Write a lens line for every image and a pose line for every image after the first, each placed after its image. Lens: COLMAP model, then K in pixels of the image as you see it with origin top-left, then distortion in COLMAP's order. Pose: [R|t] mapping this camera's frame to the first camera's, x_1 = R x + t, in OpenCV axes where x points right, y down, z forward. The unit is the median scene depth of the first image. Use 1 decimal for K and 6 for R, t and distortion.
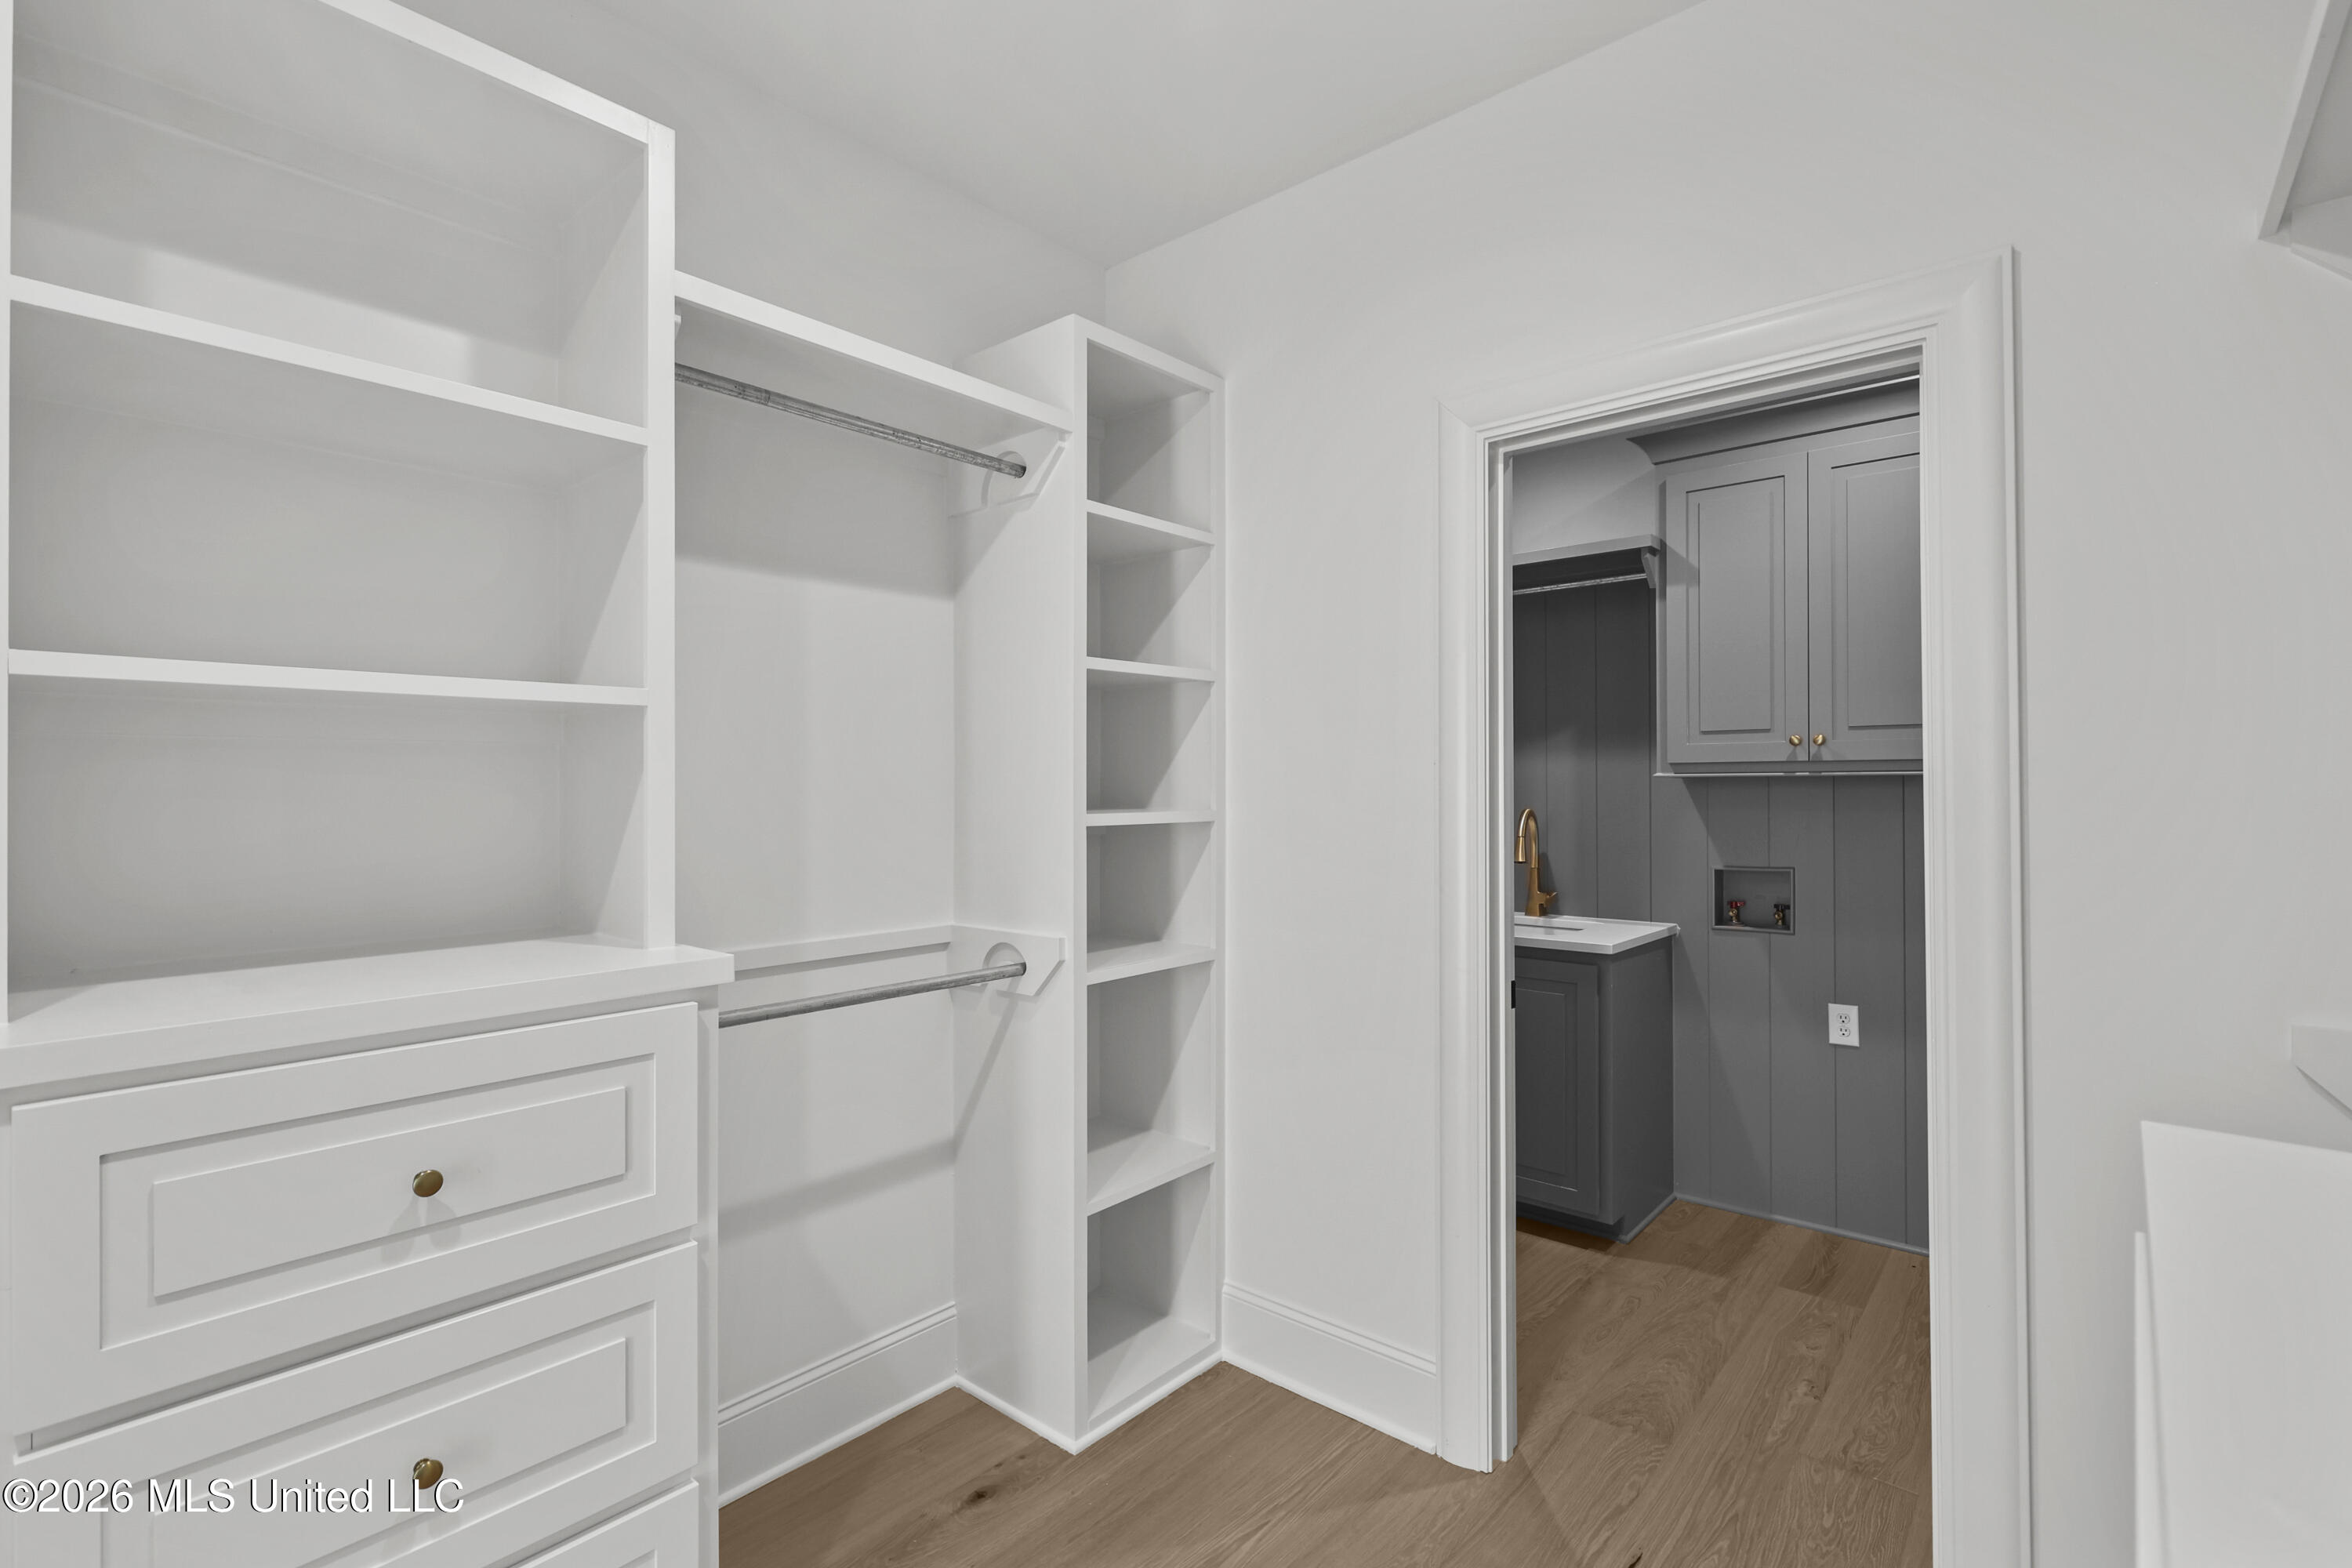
lens RADIAL K [[1082.2, 0, 1188.3], [0, 1082.2, 773.6], [0, 0, 1]] dist [0.004635, 0.000688]
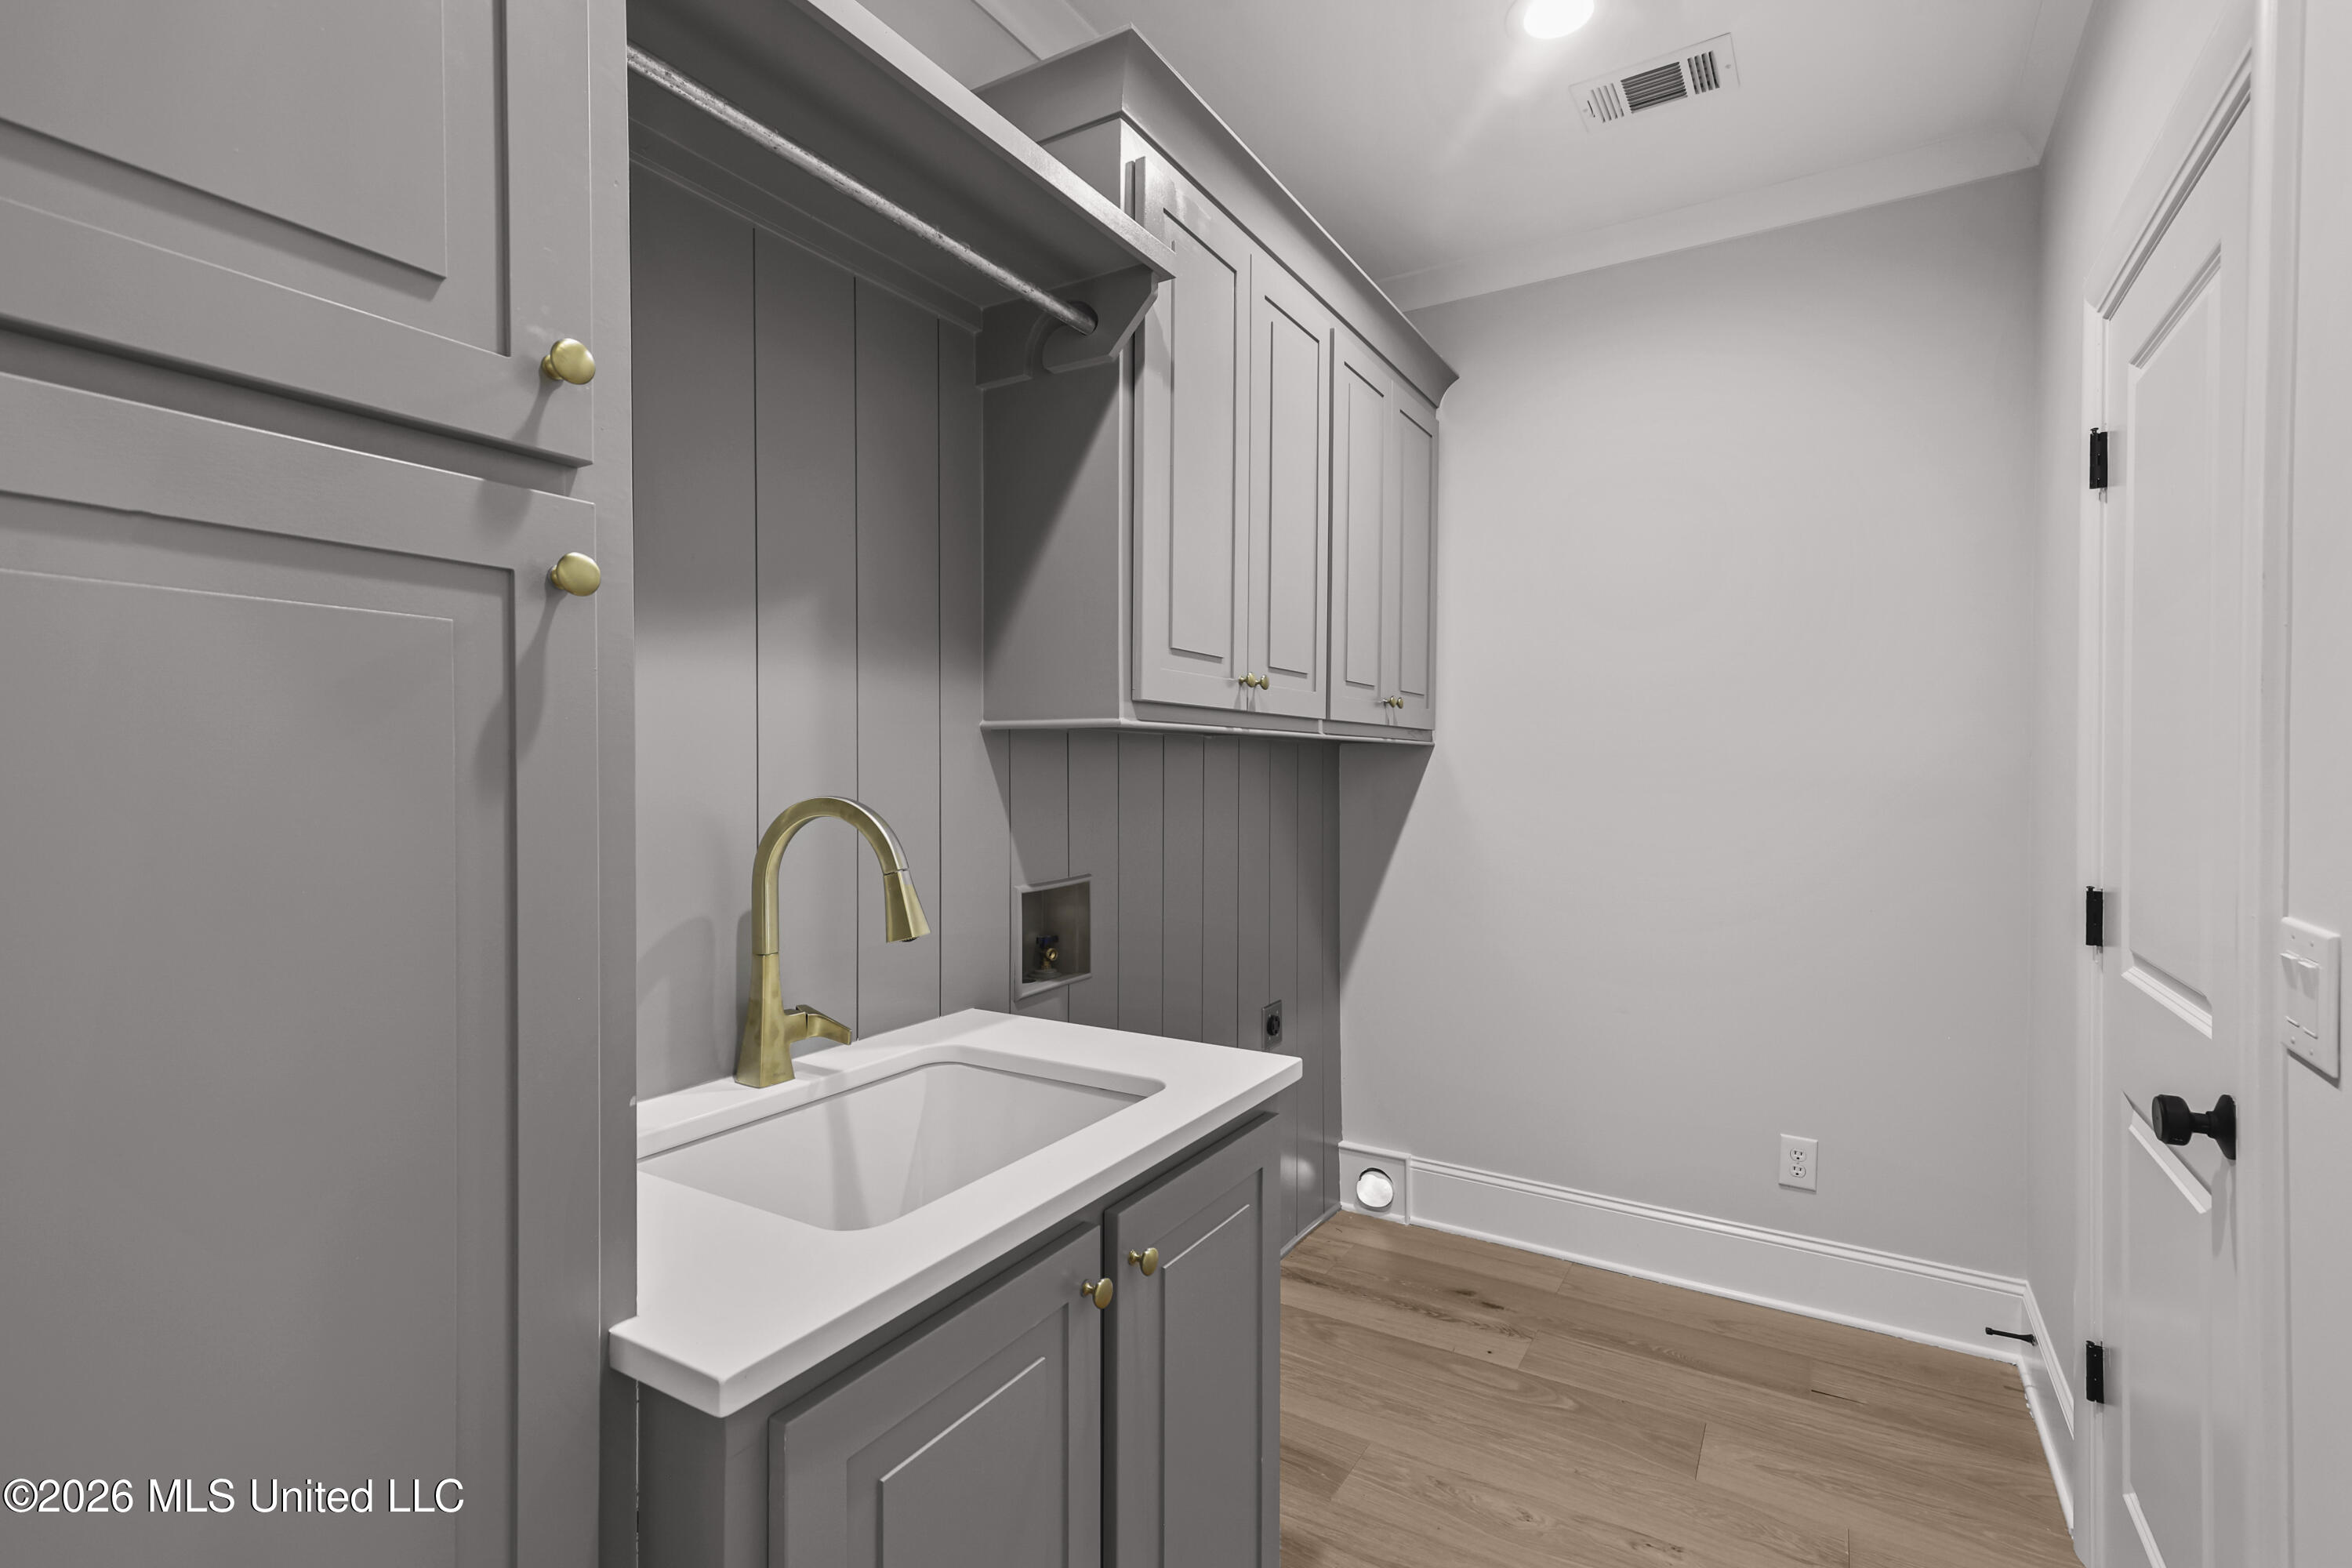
lens RADIAL K [[1082.2, 0, 1177.5], [0, 1082.2, 769.8], [0, 0, 1]] dist [0.004635, 0.000688]
pose [[-0.167442, -0.000294, 0.985882, -0.115717], [-0.016274, 0.999865, -0.002465, 0.035174], [-0.985748, -0.016457, -0.167424, 1.489205]]
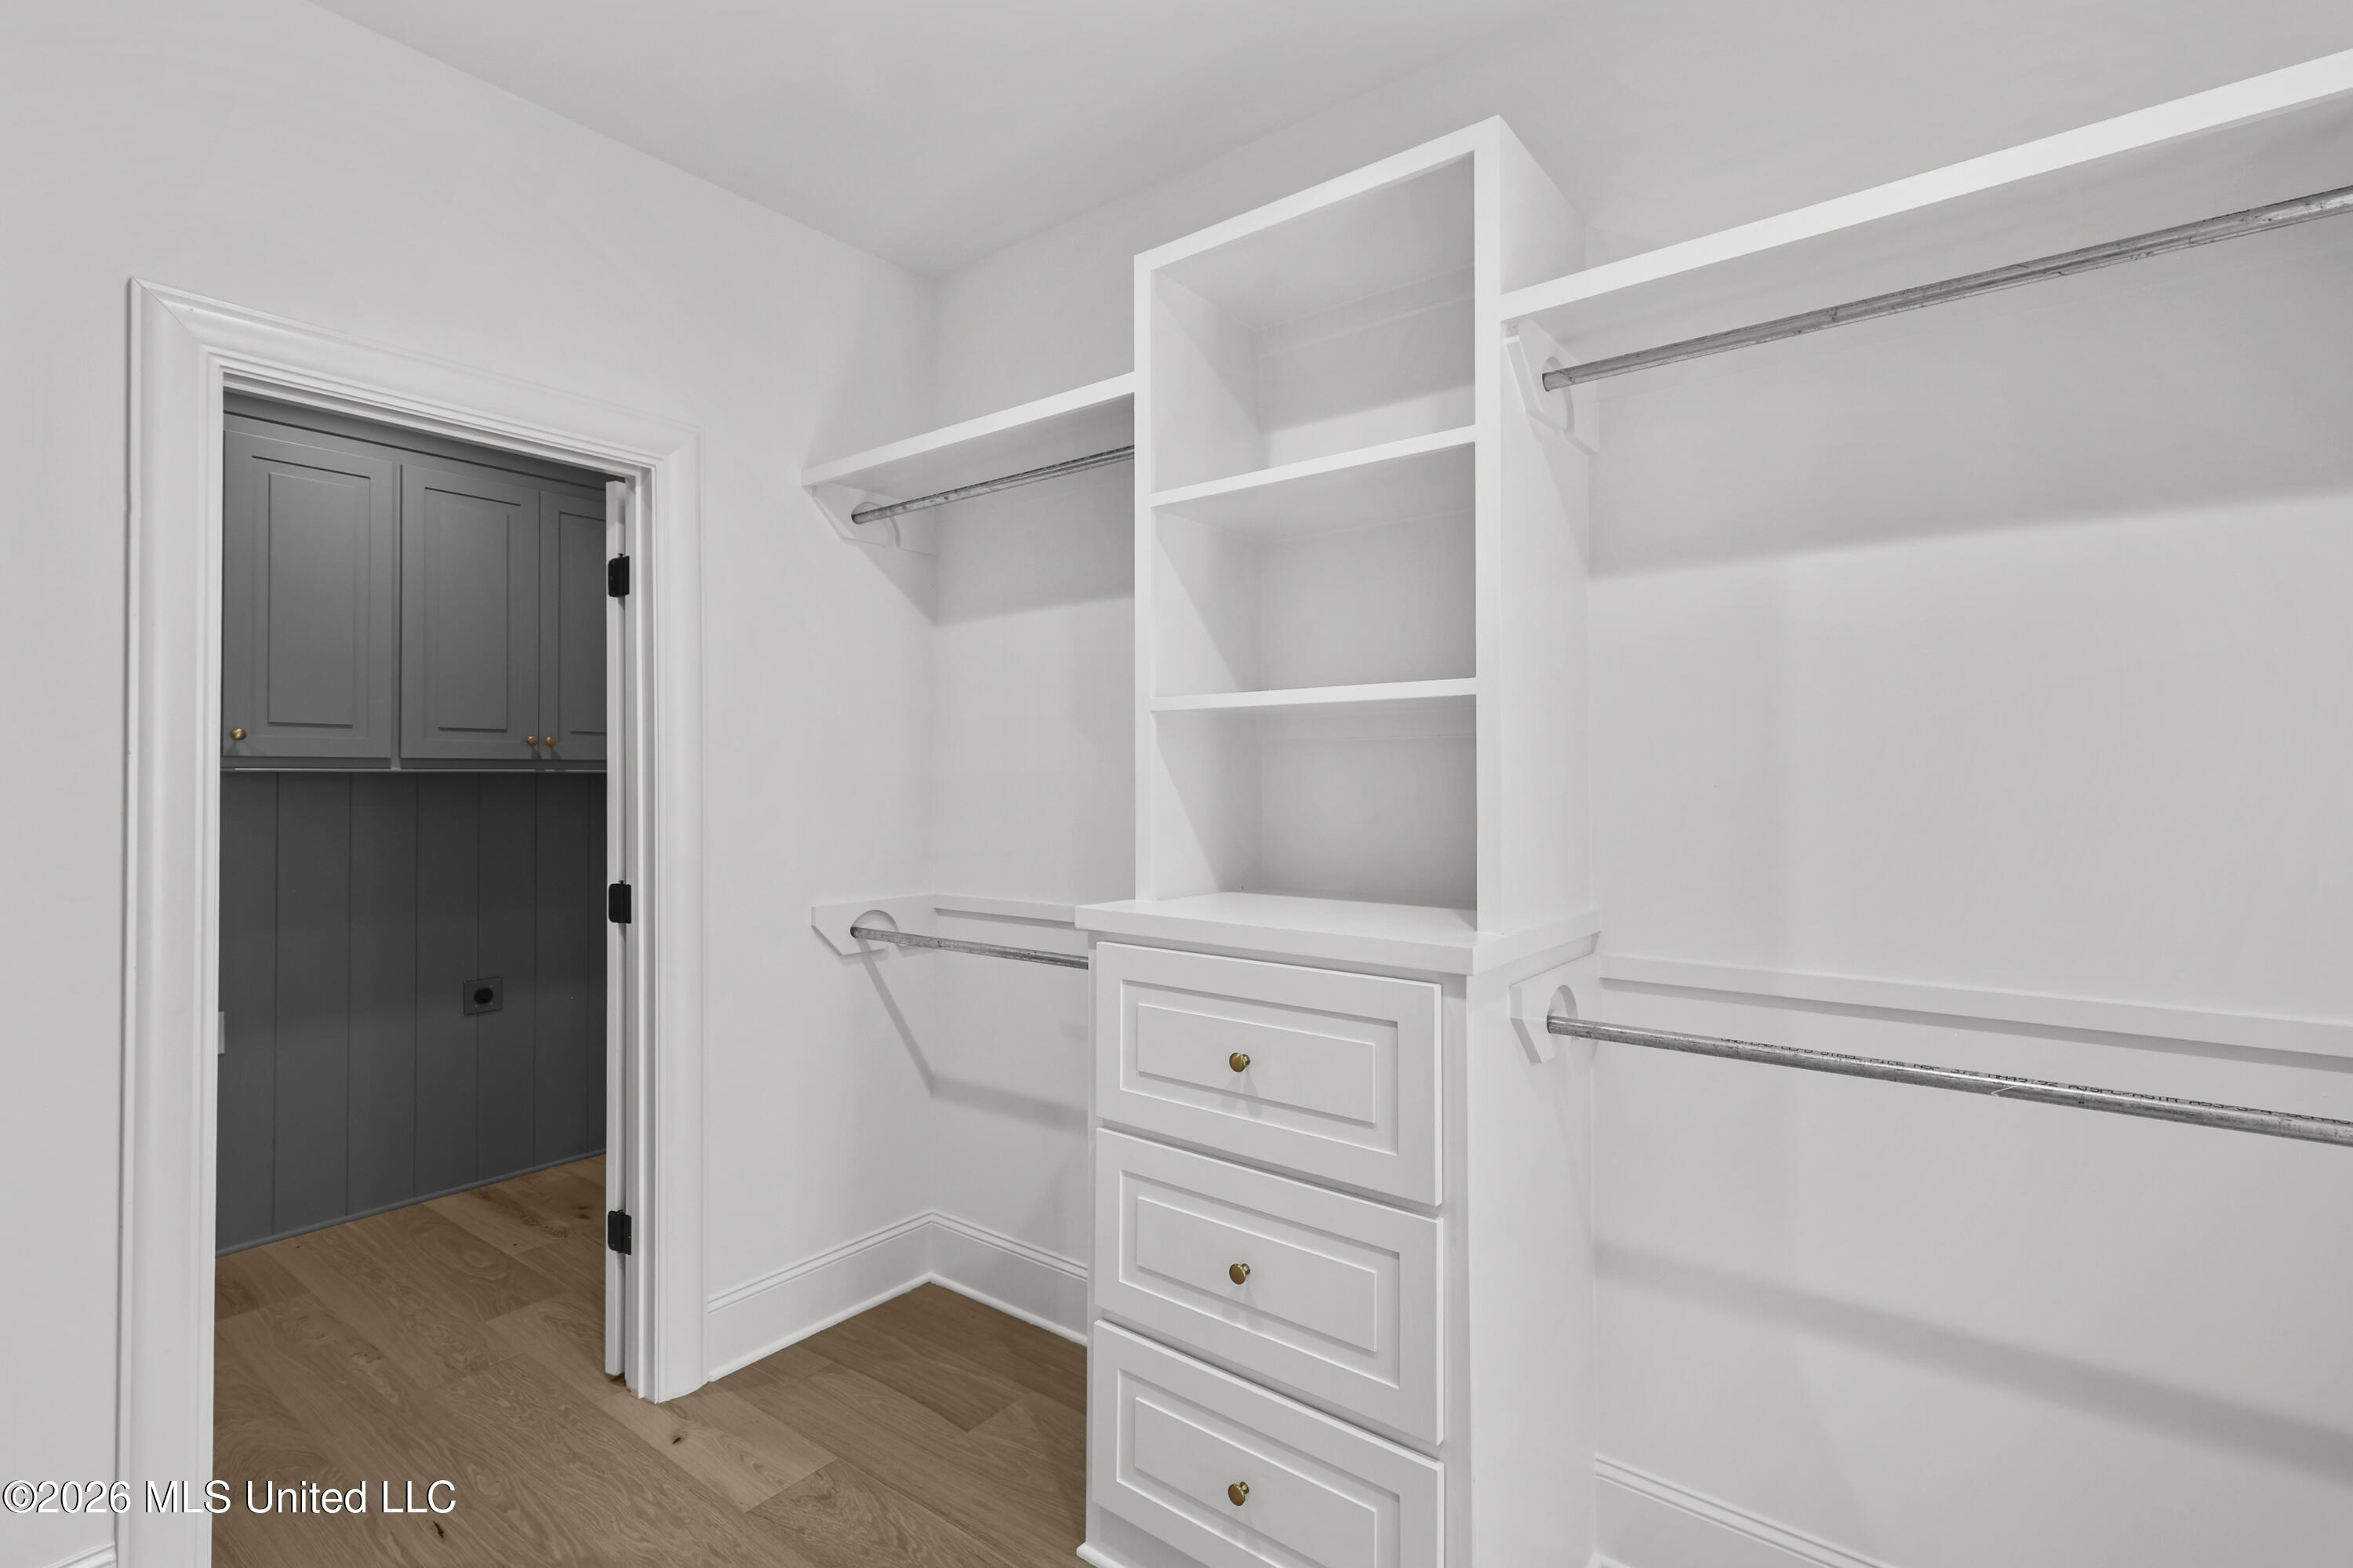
lens RADIAL K [[1082.7, 0, 1184.7], [0, 1082.7, 786.1], [0, 0, 1]] dist [0.004635, 0.000688]
pose [[-0.070290, 0.000980, 0.997526, -0.541425], [-0.009851, 0.999950, -0.001676, 0.010193], [-0.997478, -0.009944, -0.070277, 0.297519]]
